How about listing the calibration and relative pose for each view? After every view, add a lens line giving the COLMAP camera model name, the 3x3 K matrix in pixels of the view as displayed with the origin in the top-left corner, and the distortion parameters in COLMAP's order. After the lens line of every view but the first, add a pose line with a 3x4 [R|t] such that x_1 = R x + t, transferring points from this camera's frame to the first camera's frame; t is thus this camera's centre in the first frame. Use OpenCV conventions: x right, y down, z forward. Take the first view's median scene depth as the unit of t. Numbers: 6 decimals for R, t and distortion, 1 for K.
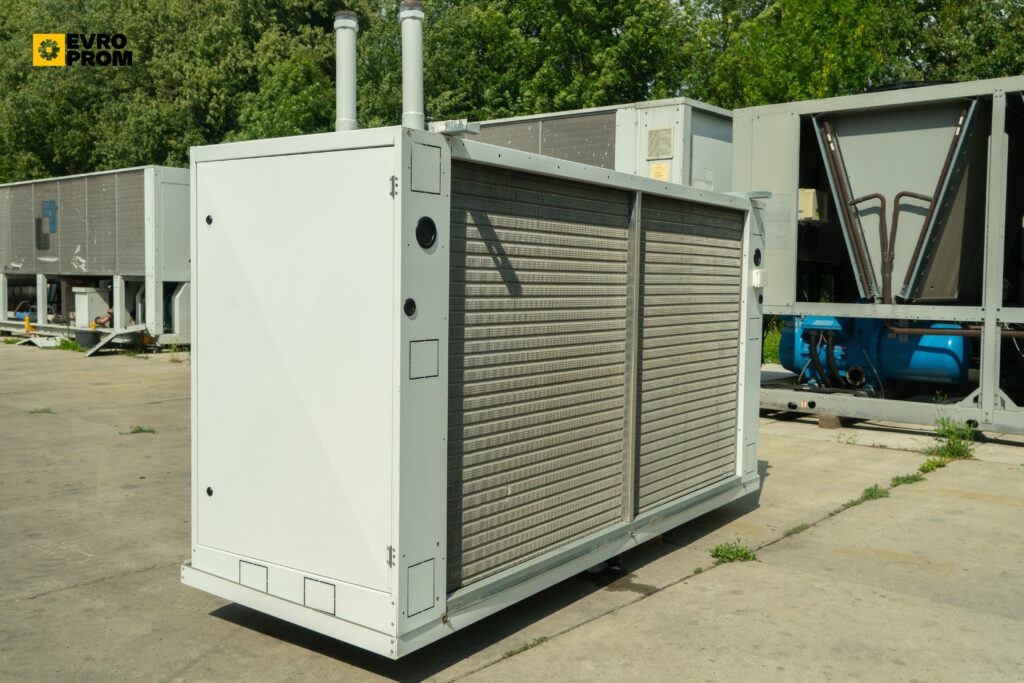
lens RADIAL K [[996.3, 0, 493.1], [0, 996.3, 354.8], [0, 0, 1]] dist [0.033563, 0.000000]
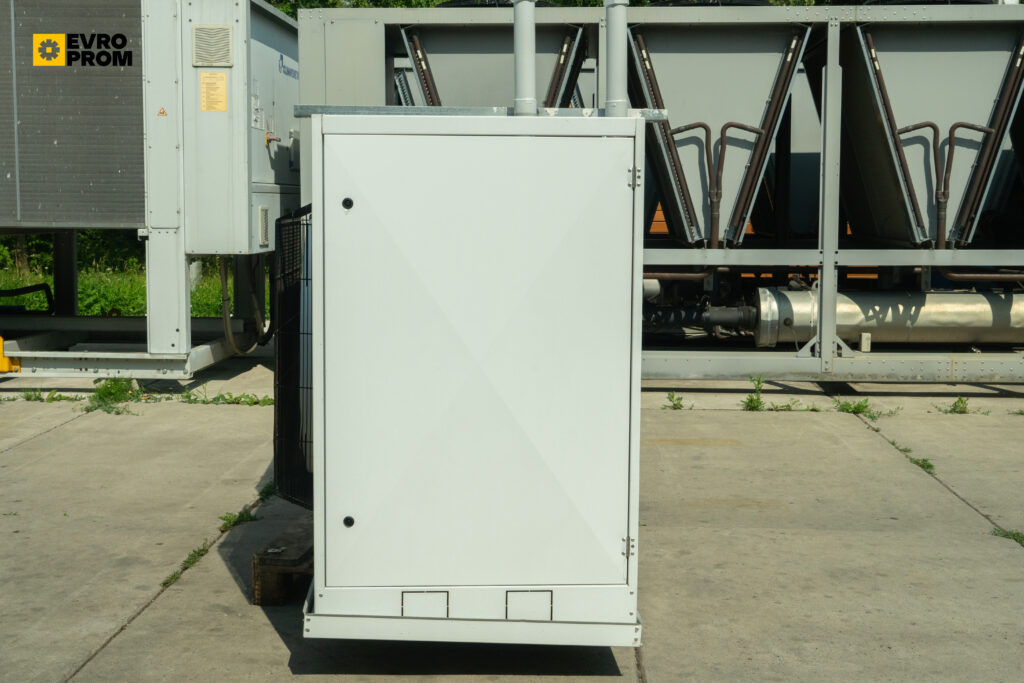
lens RADIAL K [[1423.0, 0, 505.3], [0, 1423.0, 343.9], [0, 0, 1]] dist [0.083425, 0.000000]
pose [[0.793132, -0.077175, 0.604140, -0.759334], [0.056988, 0.996991, 0.052543, -0.060108], [-0.606377, -0.007245, 0.795144, -0.045293]]
